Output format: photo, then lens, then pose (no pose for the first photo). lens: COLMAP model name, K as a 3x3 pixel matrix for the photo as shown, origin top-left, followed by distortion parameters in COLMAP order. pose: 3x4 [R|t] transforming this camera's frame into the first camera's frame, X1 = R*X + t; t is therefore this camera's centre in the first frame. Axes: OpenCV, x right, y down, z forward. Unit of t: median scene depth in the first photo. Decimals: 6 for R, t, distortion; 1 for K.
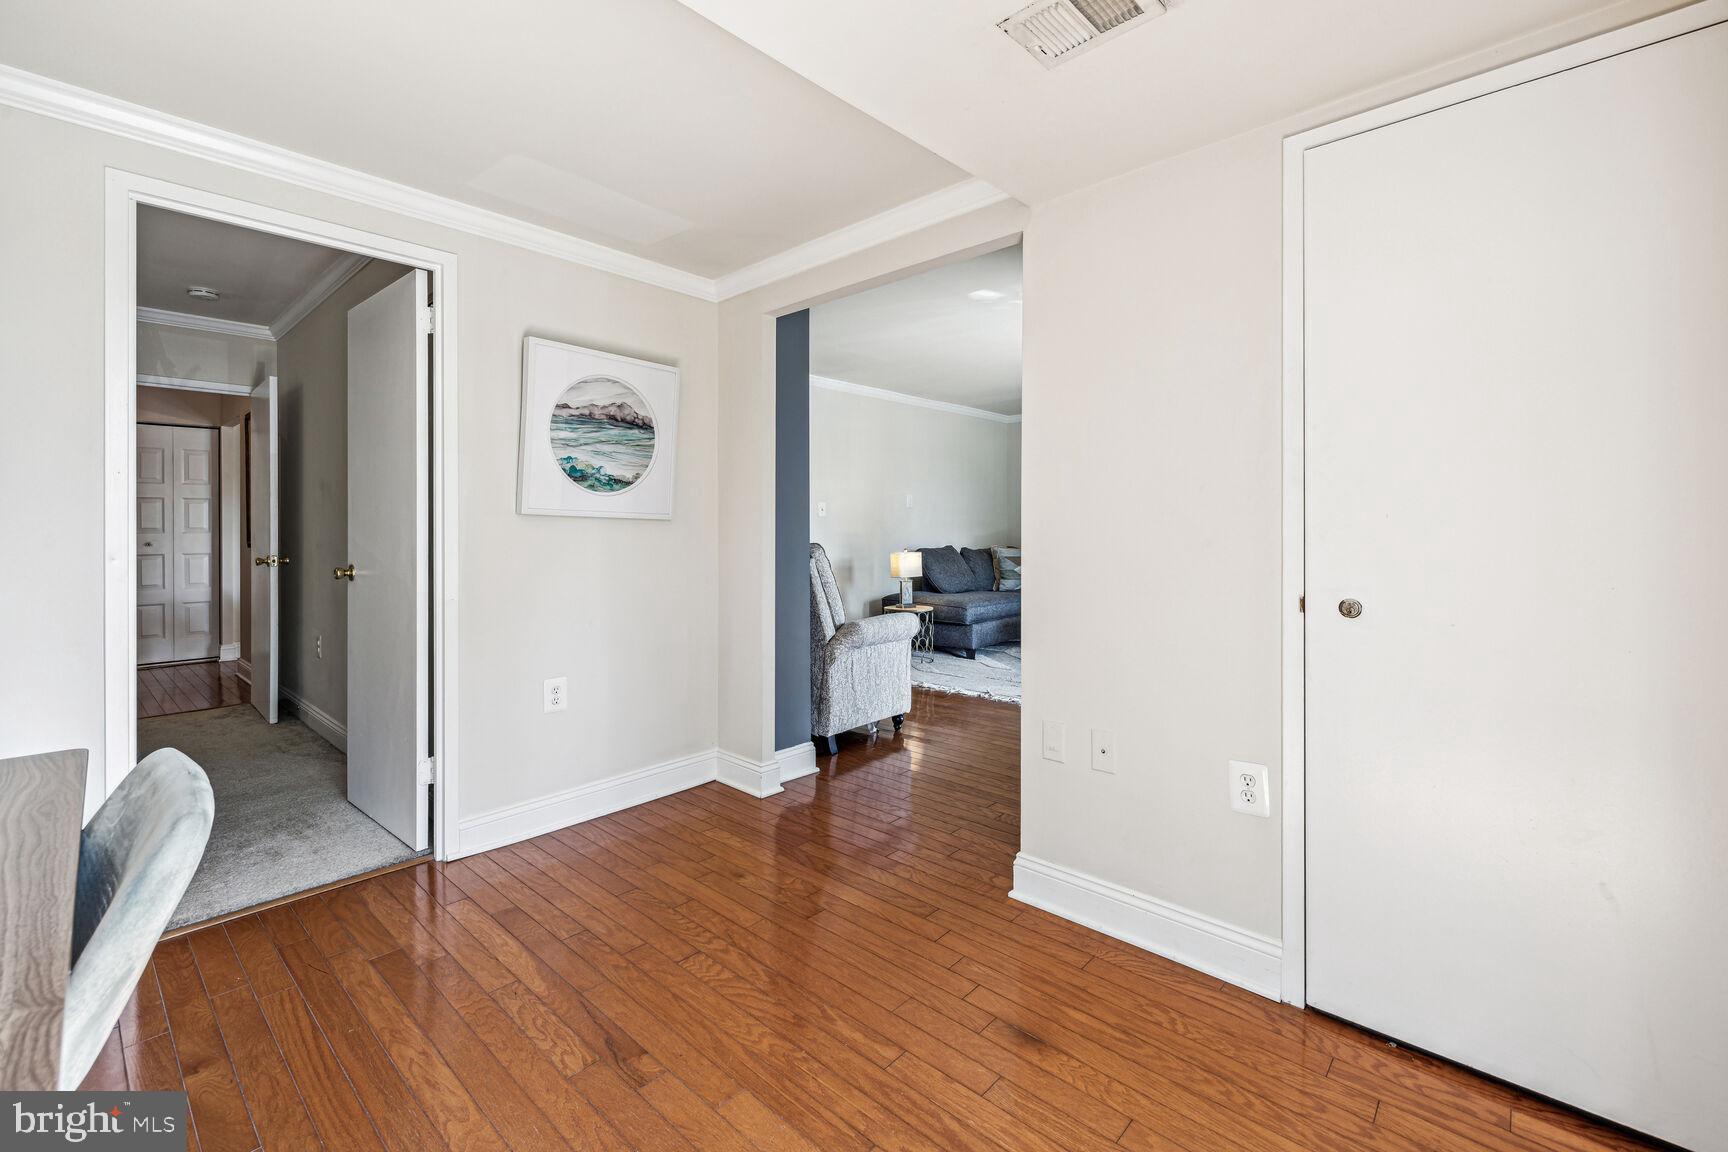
lens RADIAL K [[744.7, 0, 855.9], [0, 744.7, 534.0], [0, 0, 1]] dist [0.000337, 0.000170]
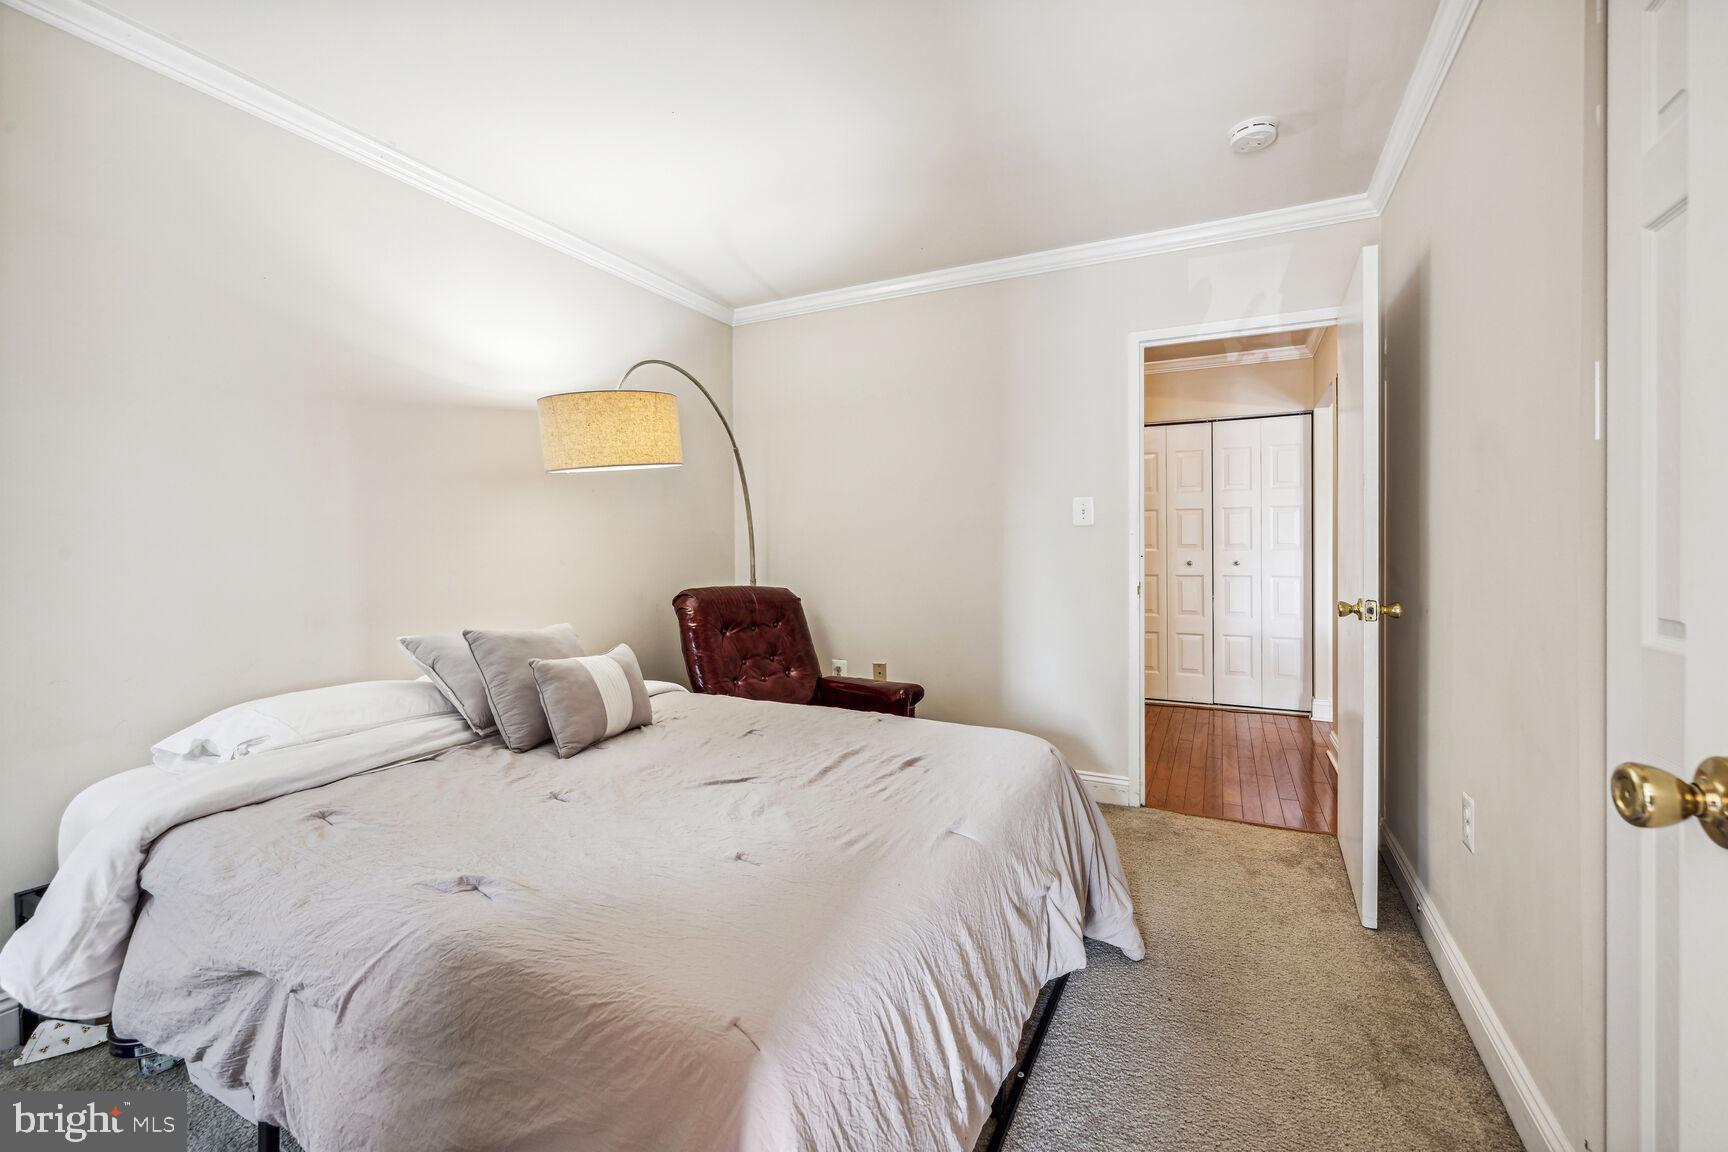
lens RADIAL K [[728.4, 0, 861.4], [0, 728.4, 559.8], [0, 0, 1]] dist [0.000150, 0.000026]
pose [[0.274769, 0.012339, -0.961431, -0.277699], [0.008115, 0.999852, 0.015151, -0.006442], [0.961476, -0.011965, 0.274628, 0.368849]]
